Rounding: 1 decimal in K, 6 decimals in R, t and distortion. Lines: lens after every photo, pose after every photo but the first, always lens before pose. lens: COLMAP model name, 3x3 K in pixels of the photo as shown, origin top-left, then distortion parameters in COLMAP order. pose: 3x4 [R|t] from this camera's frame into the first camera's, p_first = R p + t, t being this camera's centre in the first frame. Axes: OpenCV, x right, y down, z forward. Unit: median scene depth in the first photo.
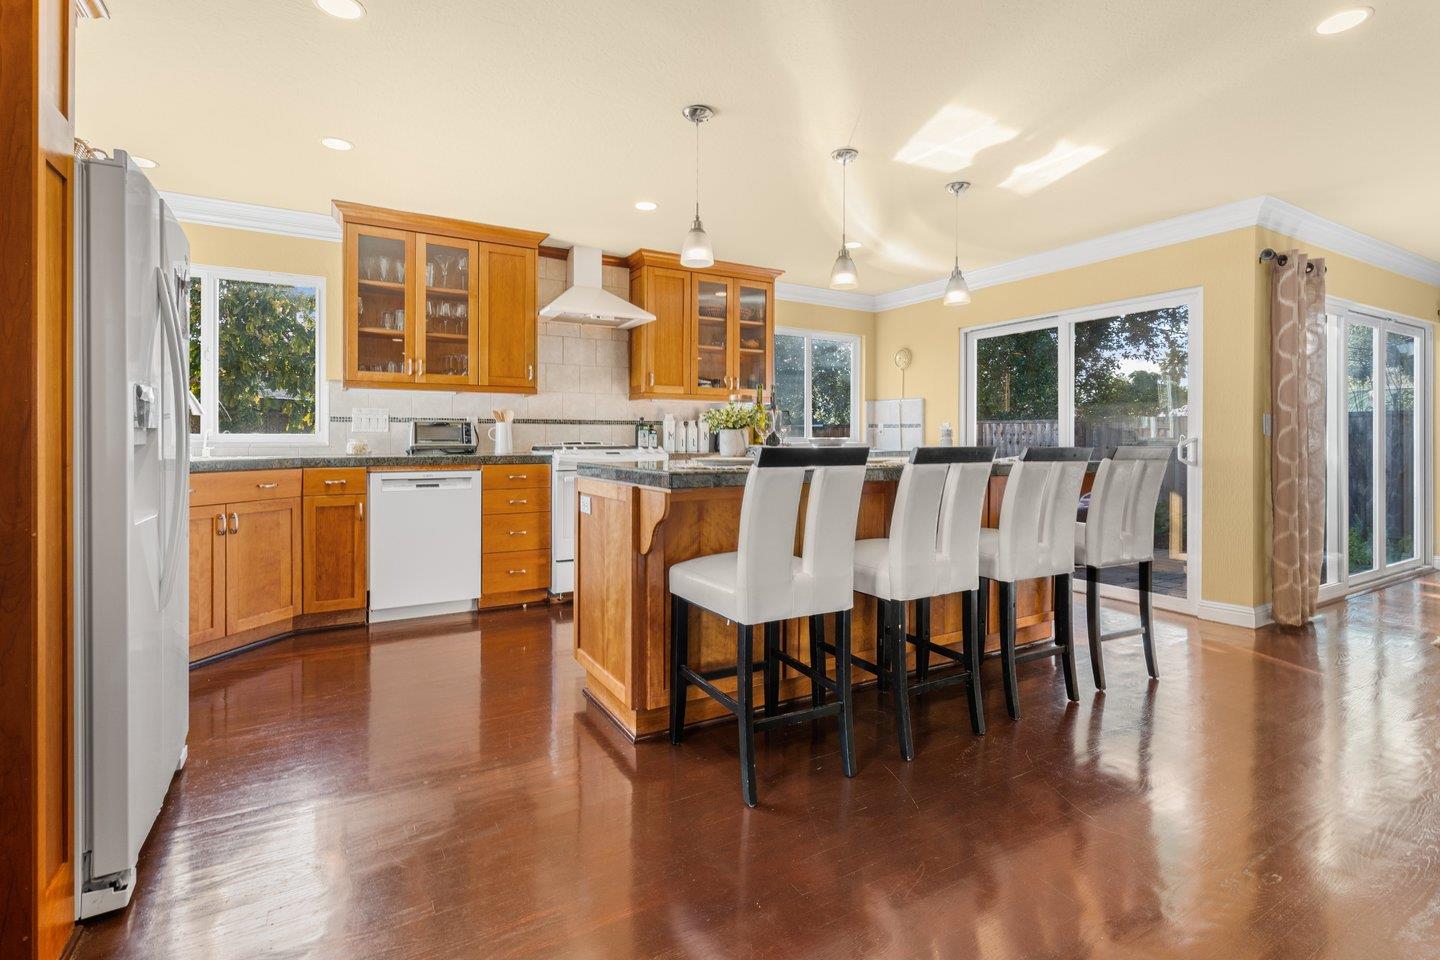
lens RADIAL K [[669.1, 0, 716.6], [0, 669.1, 446.7], [0, 0, 1]] dist [-0.002778, -0.000059]
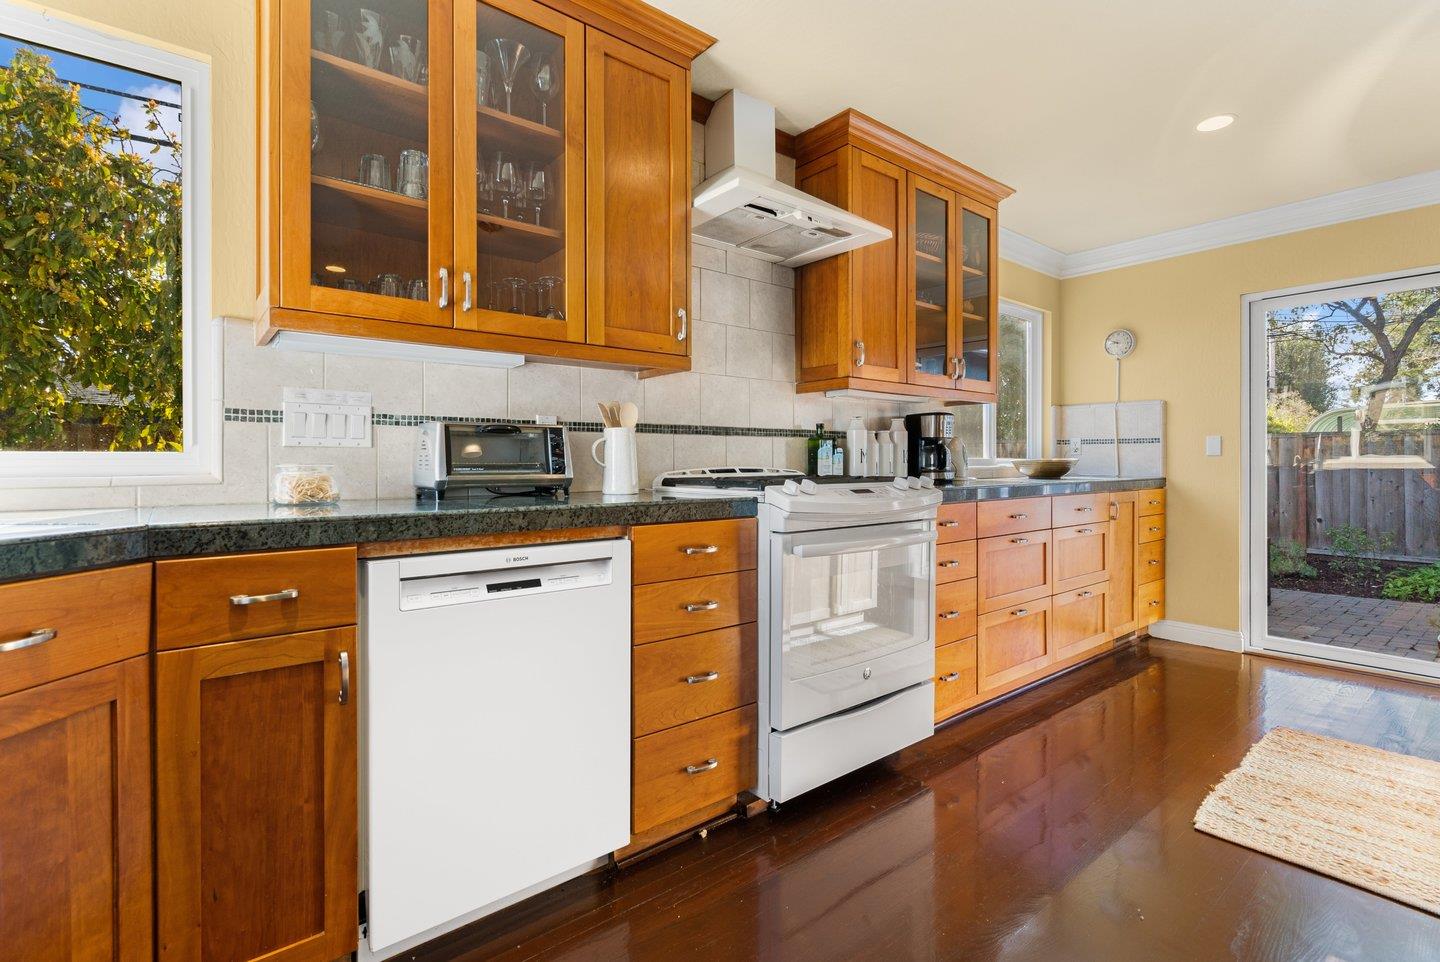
lens RADIAL K [[673.8, 0, 721.1], [0, 673.8, 468.4], [0, 0, 1]] dist [-0.000727, -0.000567]
pose [[0.987048, -0.006129, 0.160306, -0.341561], [0.006489, 0.999977, -0.001719, -0.006743], [-0.160292, 0.002737, 0.987066, 0.542252]]
